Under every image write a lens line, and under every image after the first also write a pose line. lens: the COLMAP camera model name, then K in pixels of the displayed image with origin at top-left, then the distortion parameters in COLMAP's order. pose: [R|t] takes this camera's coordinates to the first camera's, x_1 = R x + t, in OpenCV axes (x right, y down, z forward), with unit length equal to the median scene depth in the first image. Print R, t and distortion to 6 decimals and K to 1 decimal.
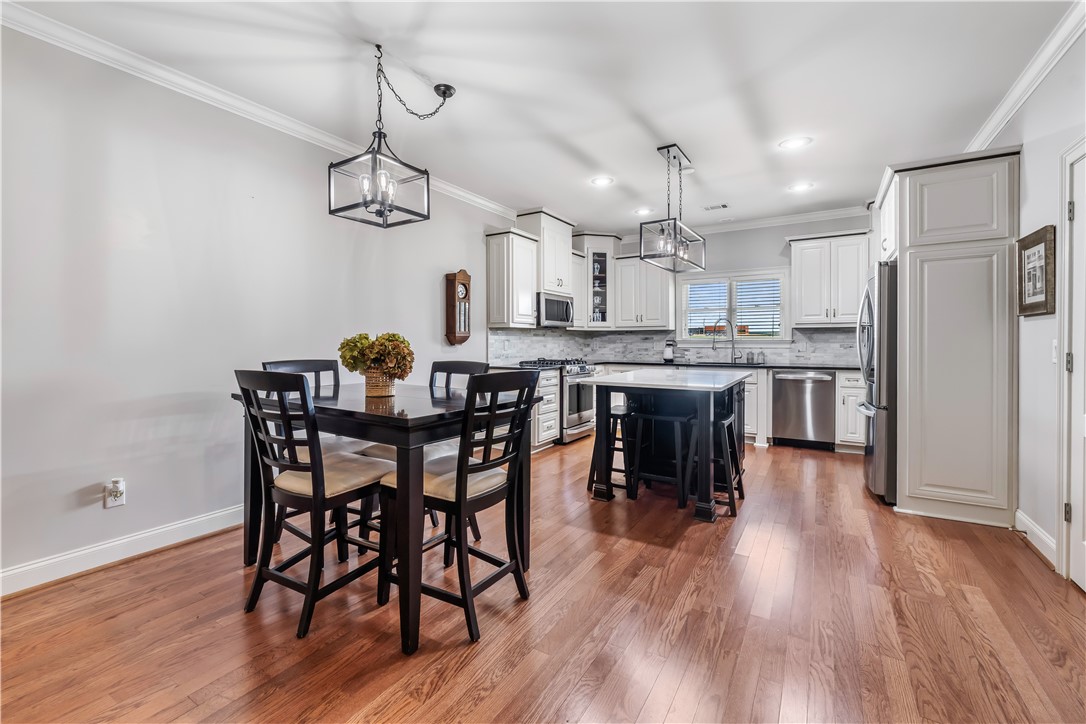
lens RADIAL K [[461.6, 0, 559.3], [0, 461.6, 357.1], [0, 0, 1]] dist [-0.013471, 0.000109]
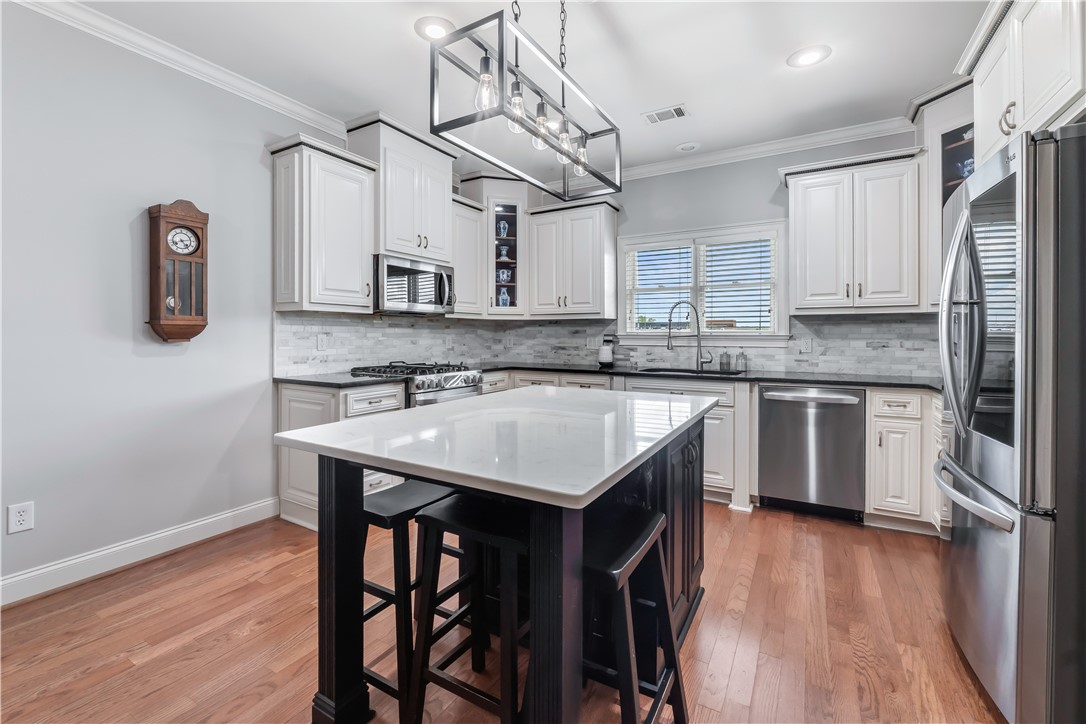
lens RADIAL K [[461.6, 0, 563.4], [0, 461.6, 345.3], [0, 0, 1]] dist [-0.013471, 0.000109]
pose [[0.999617, 0.003807, 0.027429, 0.181702], [-0.003476, 0.999921, -0.012081, -0.014327], [-0.027473, 0.011981, 0.999551, 0.384720]]
